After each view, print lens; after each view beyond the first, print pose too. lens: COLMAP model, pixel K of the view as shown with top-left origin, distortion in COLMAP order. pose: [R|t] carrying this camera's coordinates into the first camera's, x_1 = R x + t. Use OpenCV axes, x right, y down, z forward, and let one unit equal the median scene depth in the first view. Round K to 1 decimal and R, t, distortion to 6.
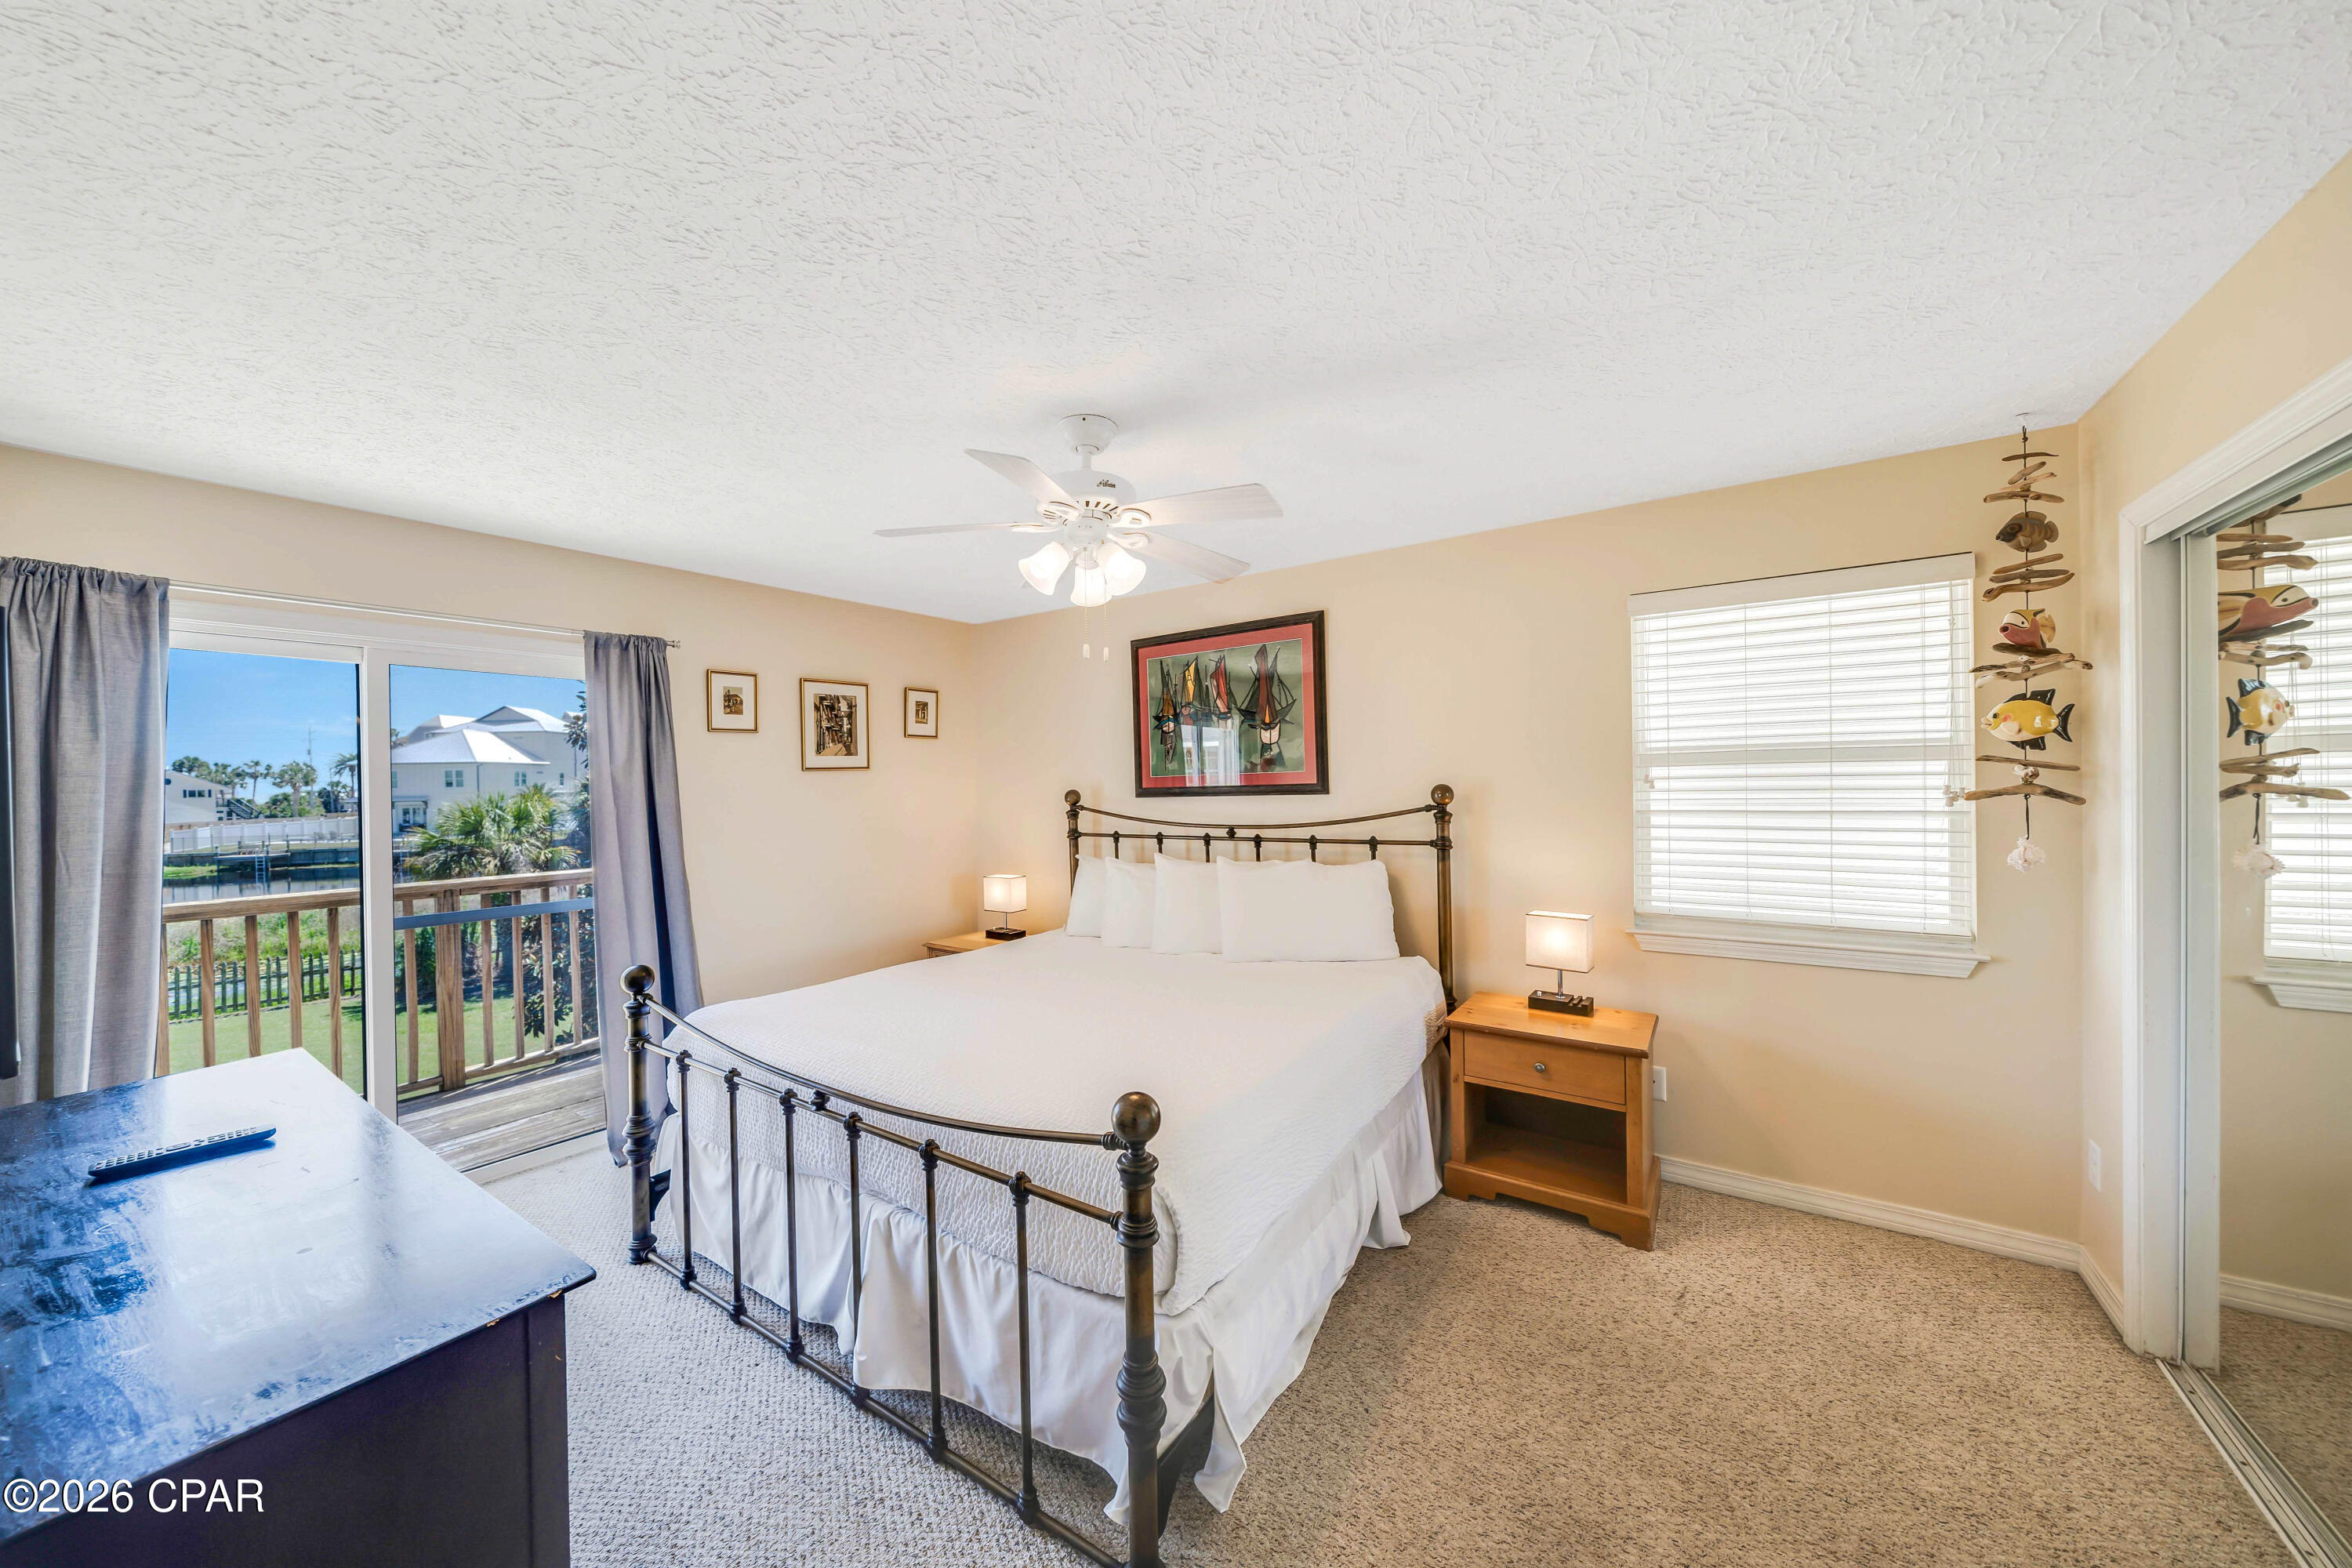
lens RADIAL K [[811.2, 0, 1159.7], [0, 811.2, 789.8], [0, 0, 1]] dist [-0.002376, -0.000216]
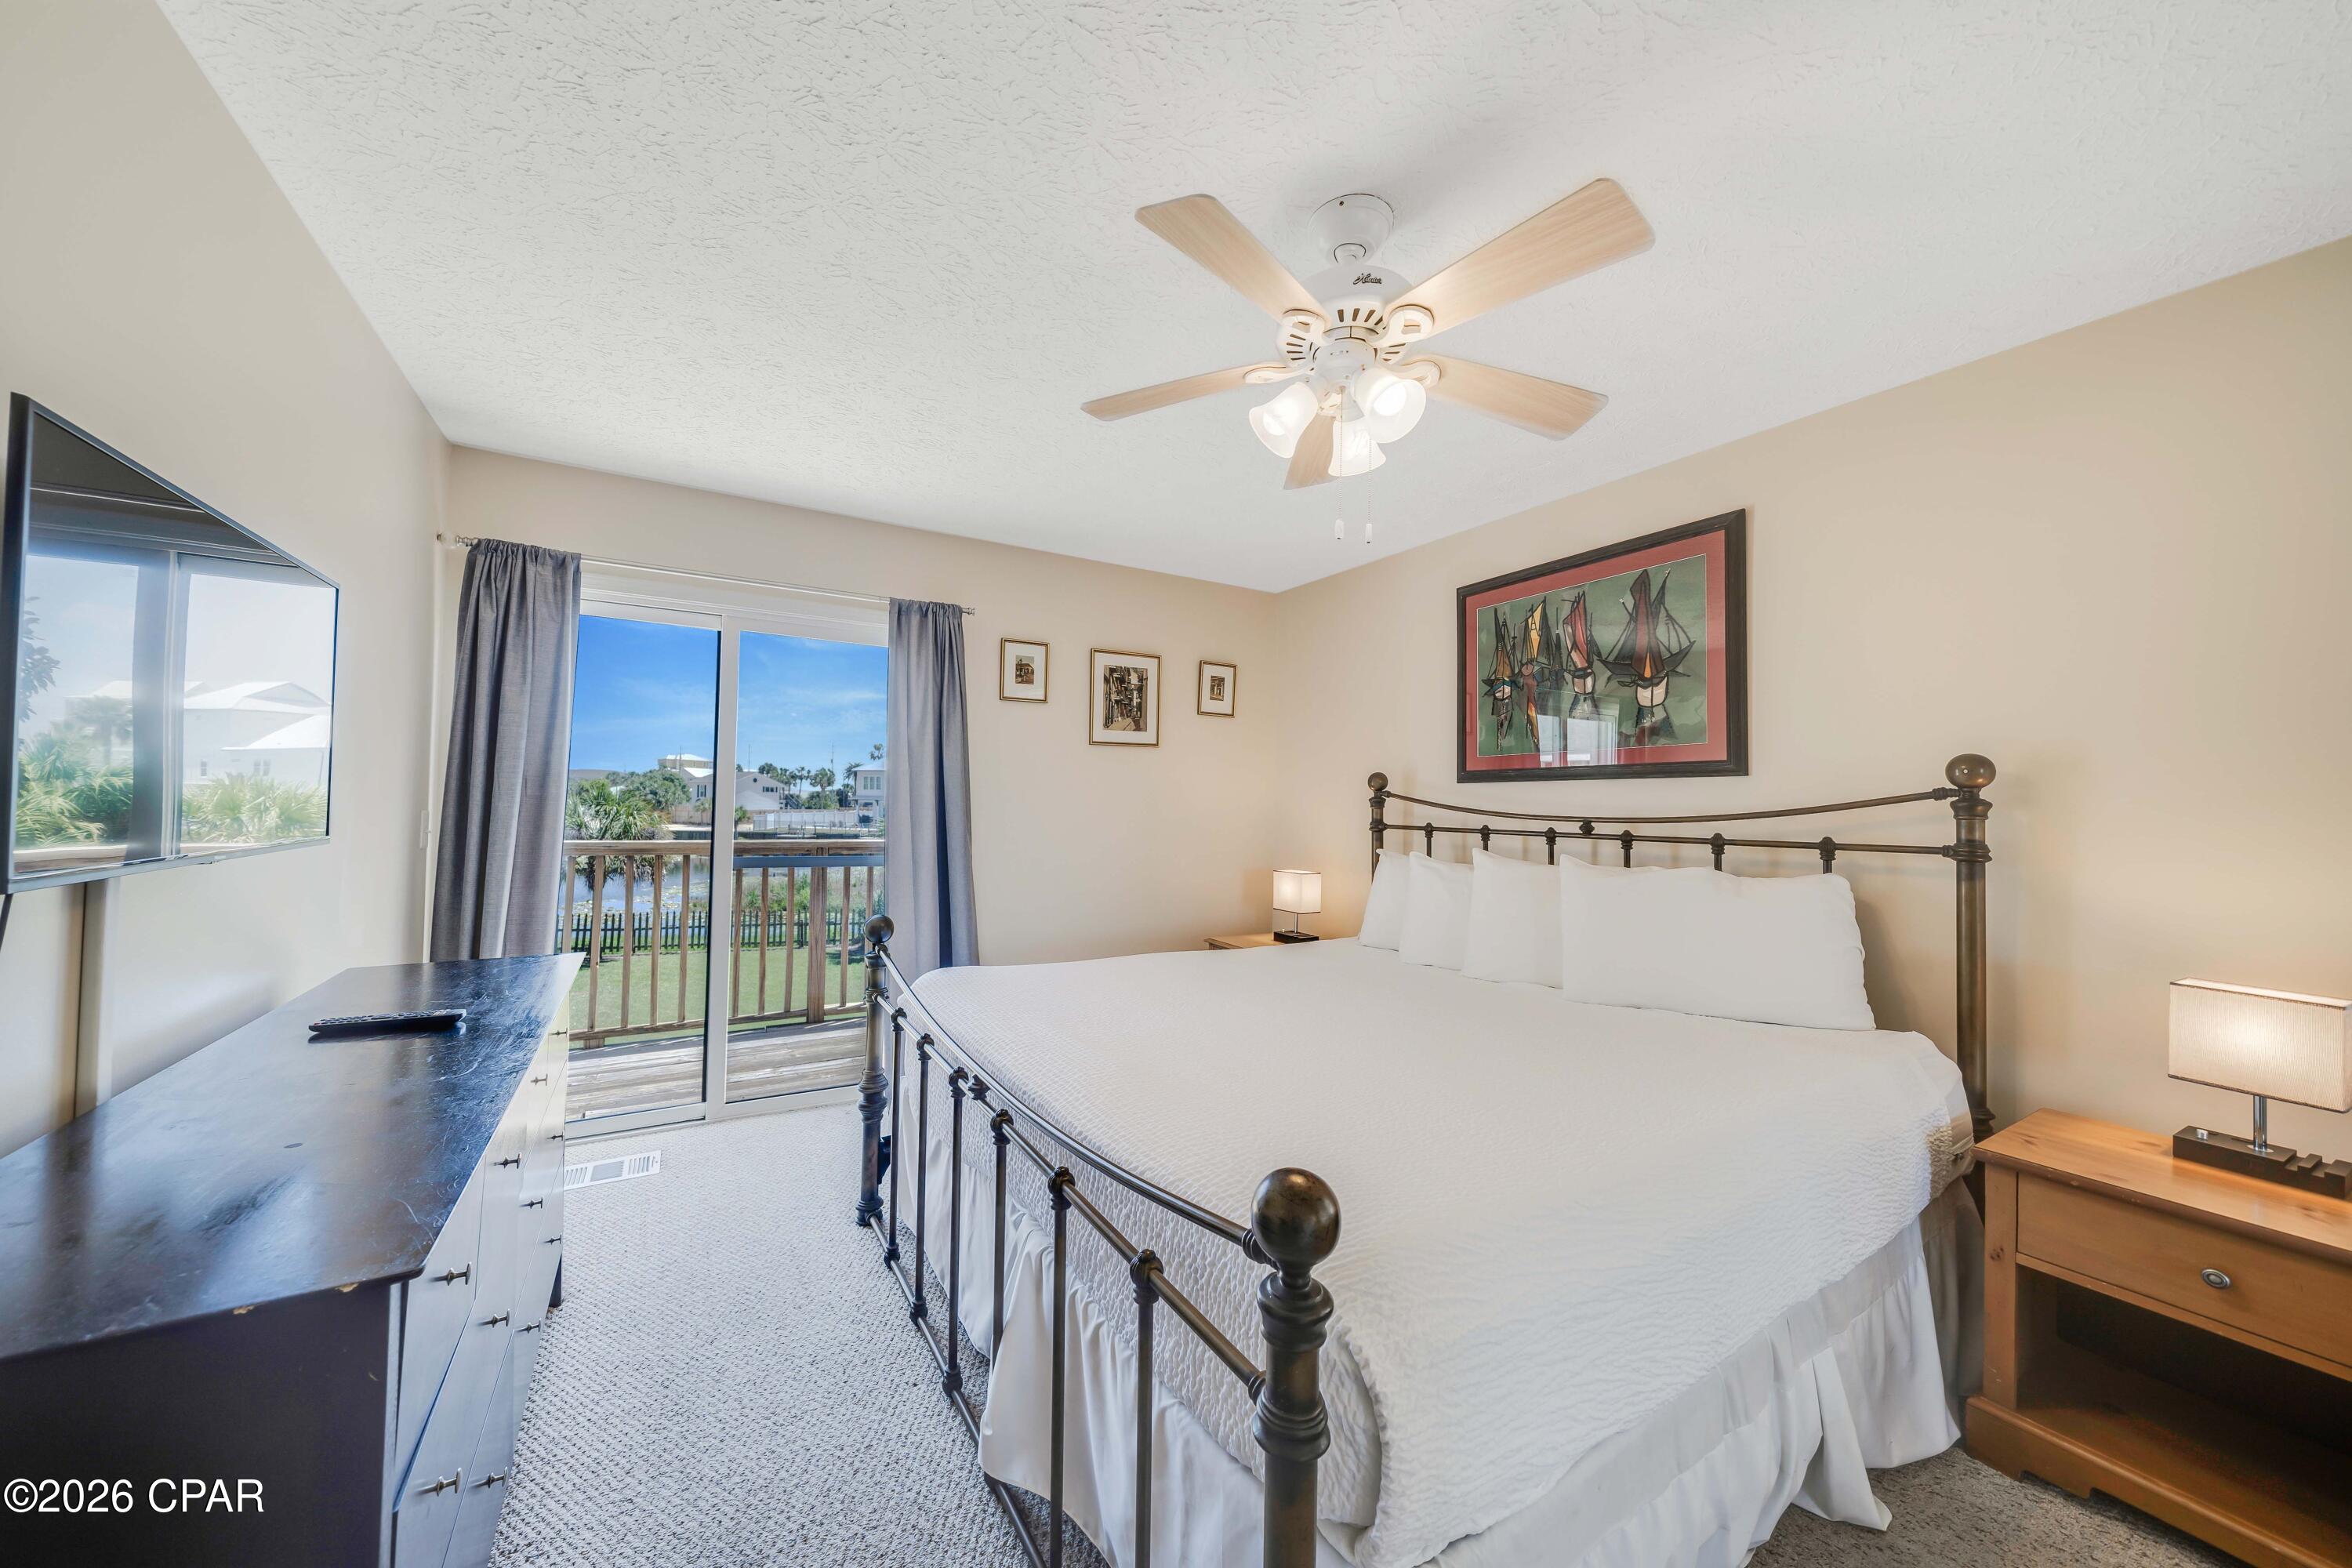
lens RADIAL K [[811.2, 0, 1159.7], [0, 811.2, 789.8], [0, 0, 1]] dist [-0.002376, -0.000216]
pose [[0.908111, 0.028927, -0.417729, 0.045260], [-0.039812, 0.999056, -0.017365, 0.049419], [0.416833, 0.032400, 0.908406, 0.178524]]
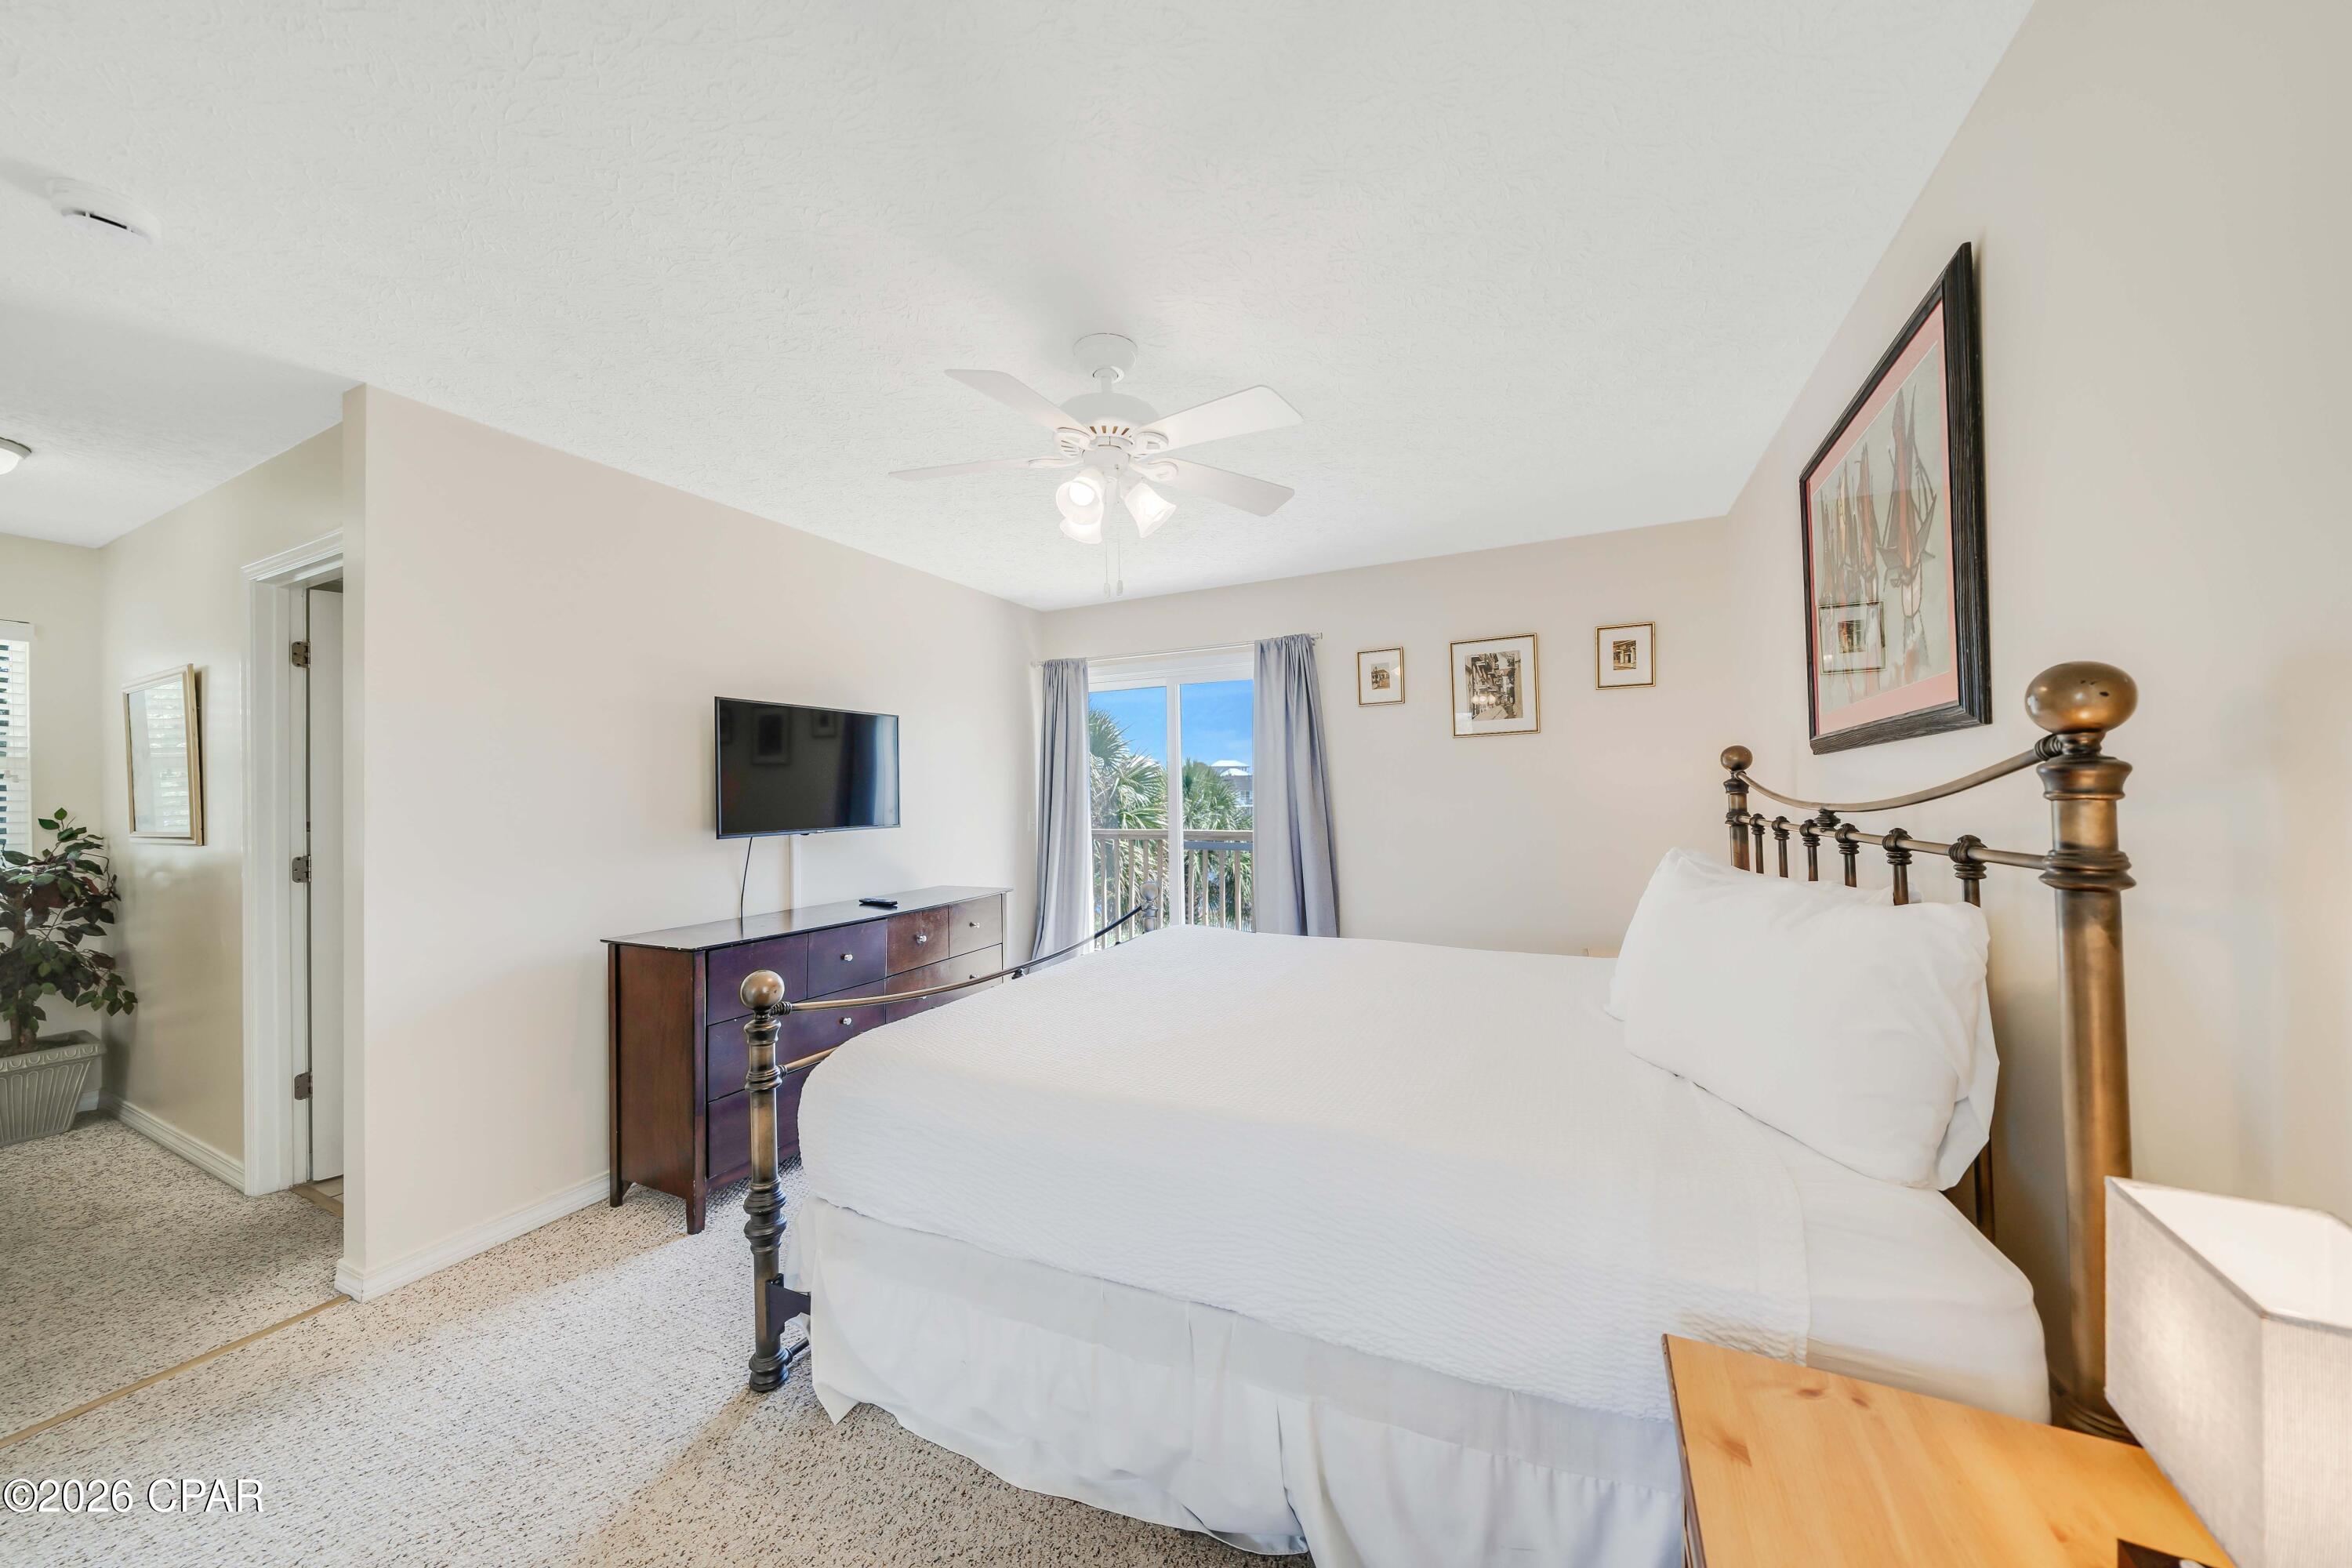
lens RADIAL K [[811.2, 0, 1159.7], [0, 811.2, 789.8], [0, 0, 1]] dist [-0.002376, -0.000216]
pose [[0.145613, 0.010019, -0.989291, 0.526287], [0.001011, 0.999947, 0.010275, 0.032089], [0.989341, -0.002496, 0.145595, 0.574643]]
